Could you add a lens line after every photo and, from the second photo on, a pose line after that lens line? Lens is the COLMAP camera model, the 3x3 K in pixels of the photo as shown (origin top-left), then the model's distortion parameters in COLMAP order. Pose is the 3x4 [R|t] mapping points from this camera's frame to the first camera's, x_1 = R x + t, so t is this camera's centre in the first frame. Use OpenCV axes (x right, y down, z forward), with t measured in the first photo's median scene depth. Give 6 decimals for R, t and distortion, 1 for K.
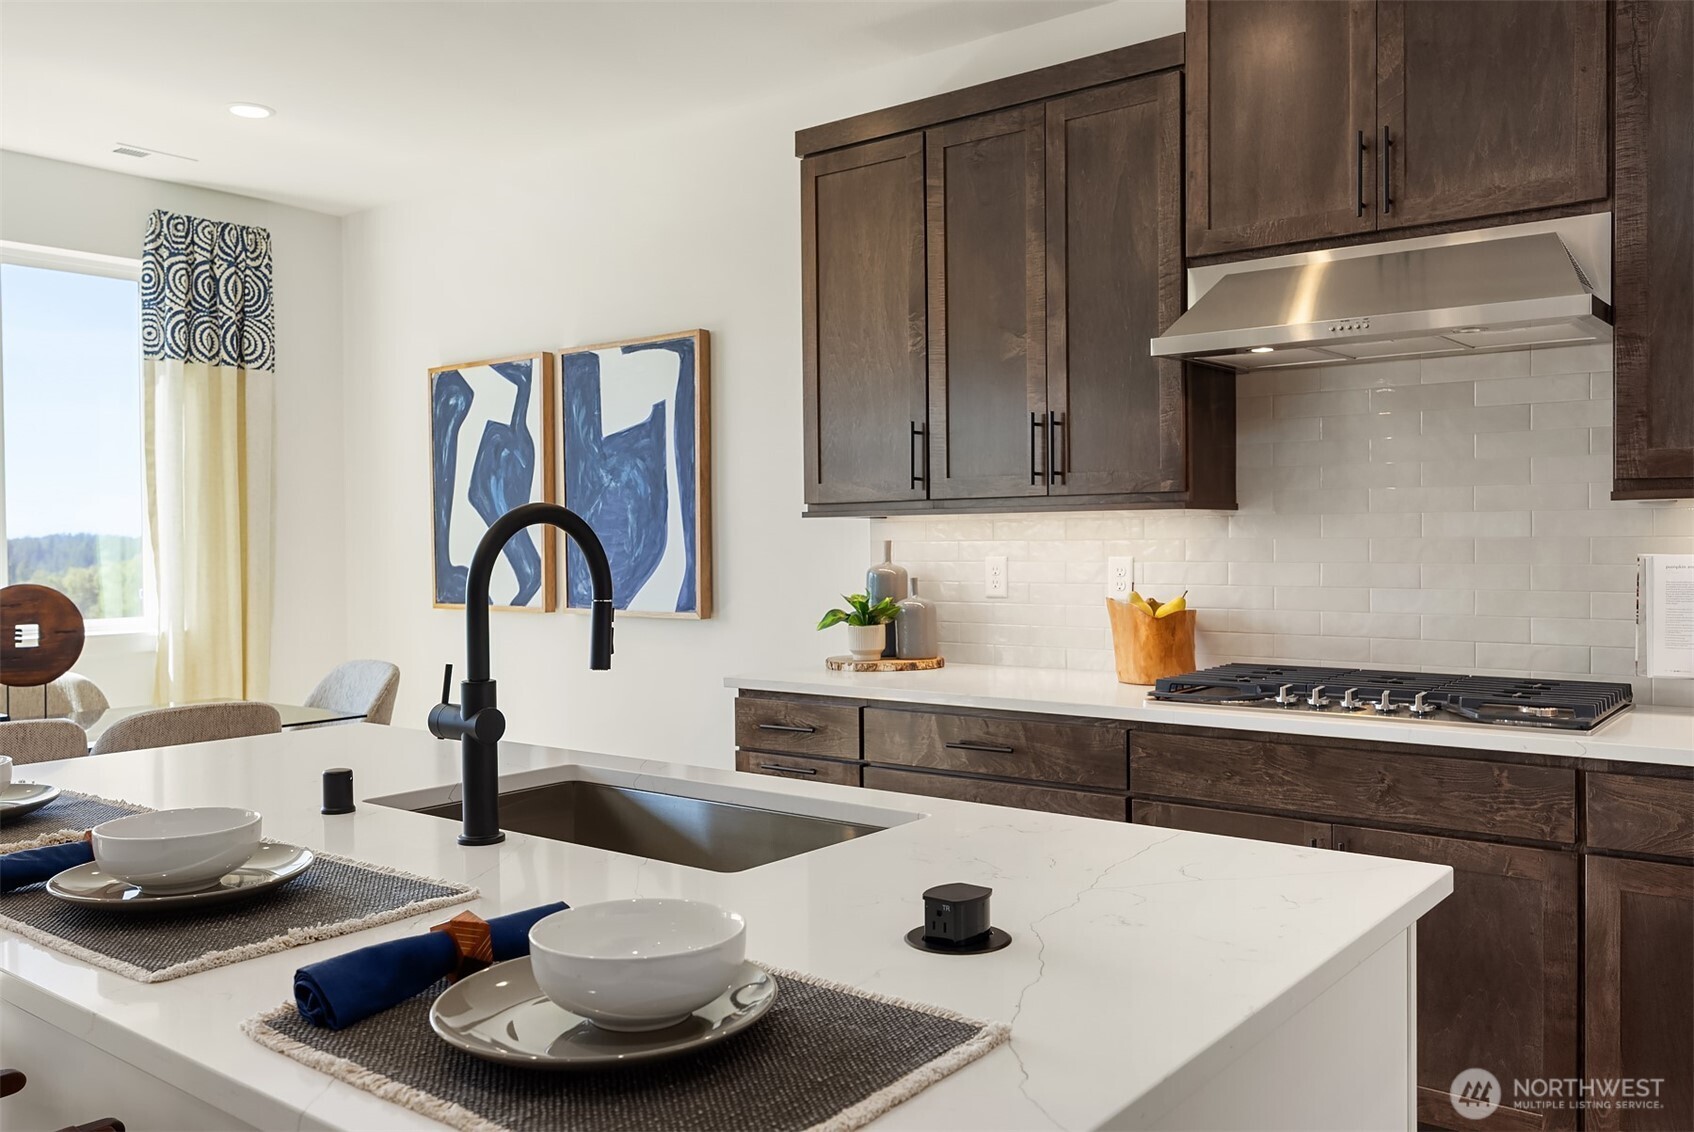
lens RADIAL K [[1370.3, 0, 847.0], [0, 1370.3, 562.0], [0, 0, 1]] dist [0.003298, 0.002784]
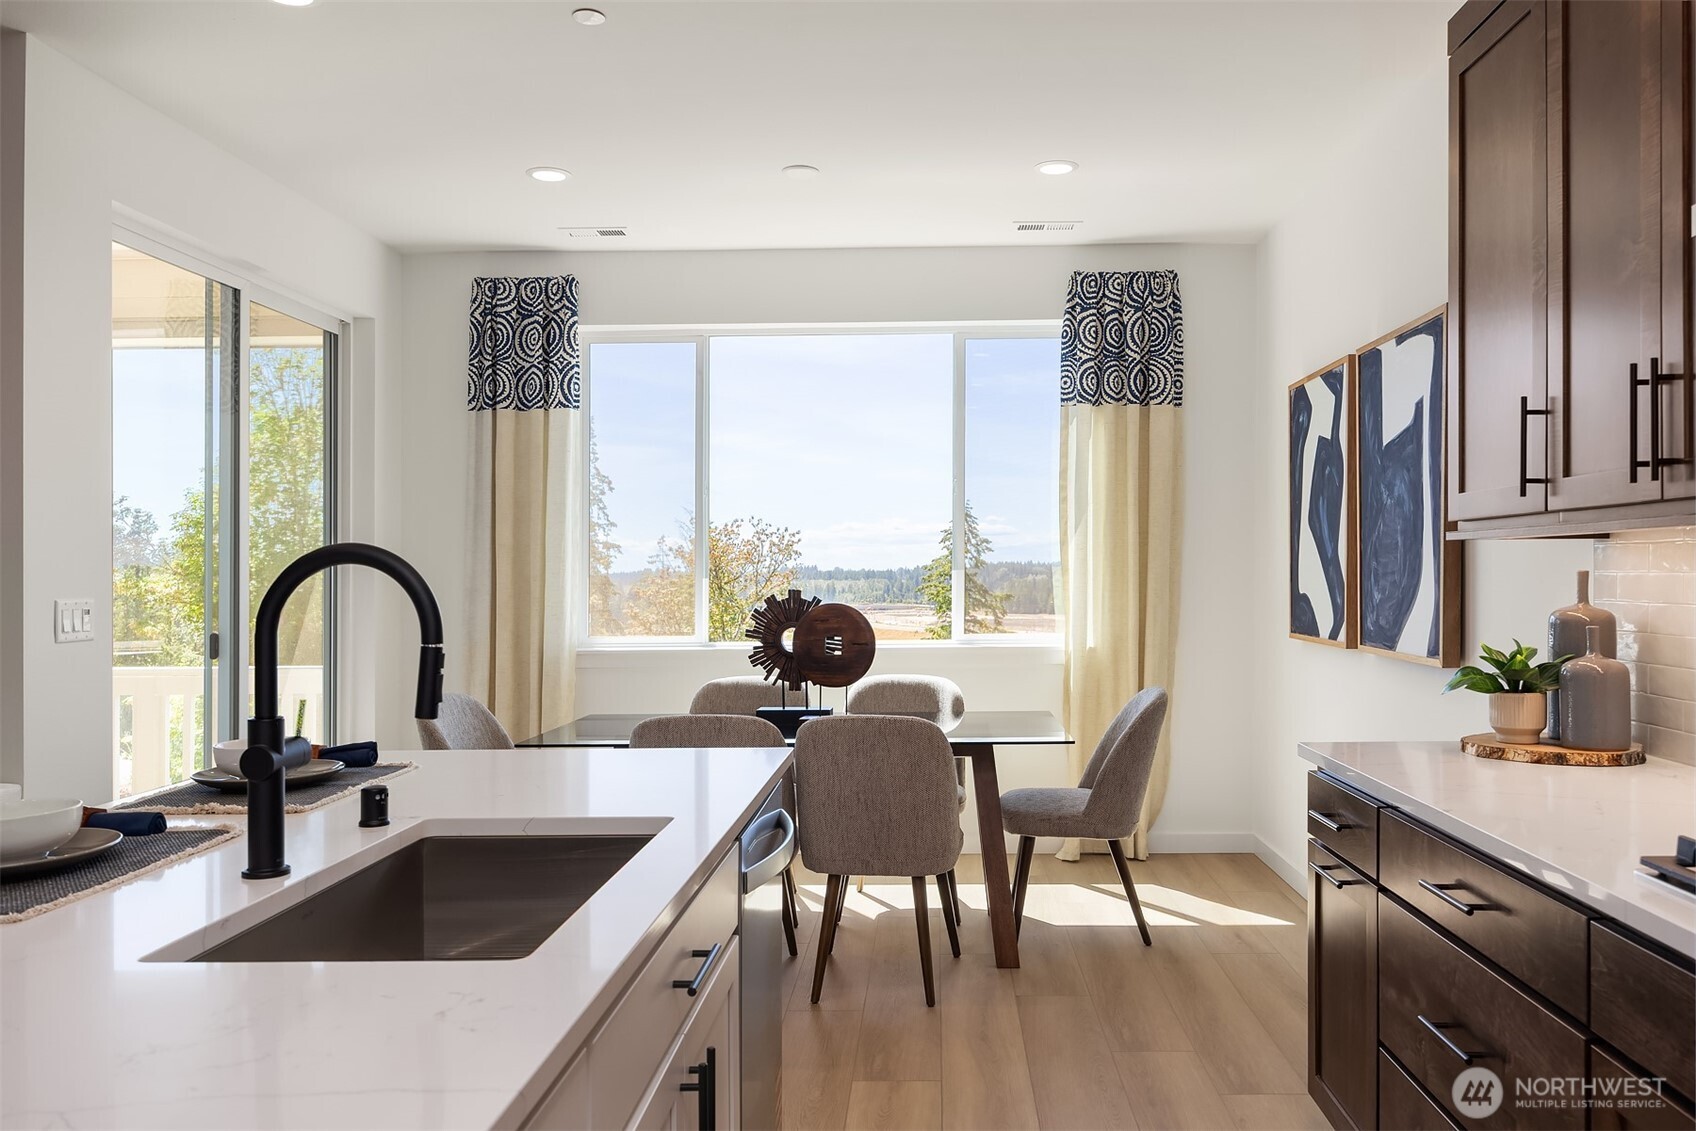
lens RADIAL K [[1275.8, 0, 850.5], [0, 1275.8, 568.1], [0, 0, 1]] dist [0.002261, -0.002715]
pose [[0.610901, 0.001892, -0.791705, 0.214688], [-0.009684, 0.999940, -0.005083, -0.007088], [0.791648, 0.010772, 0.610883, 0.220409]]
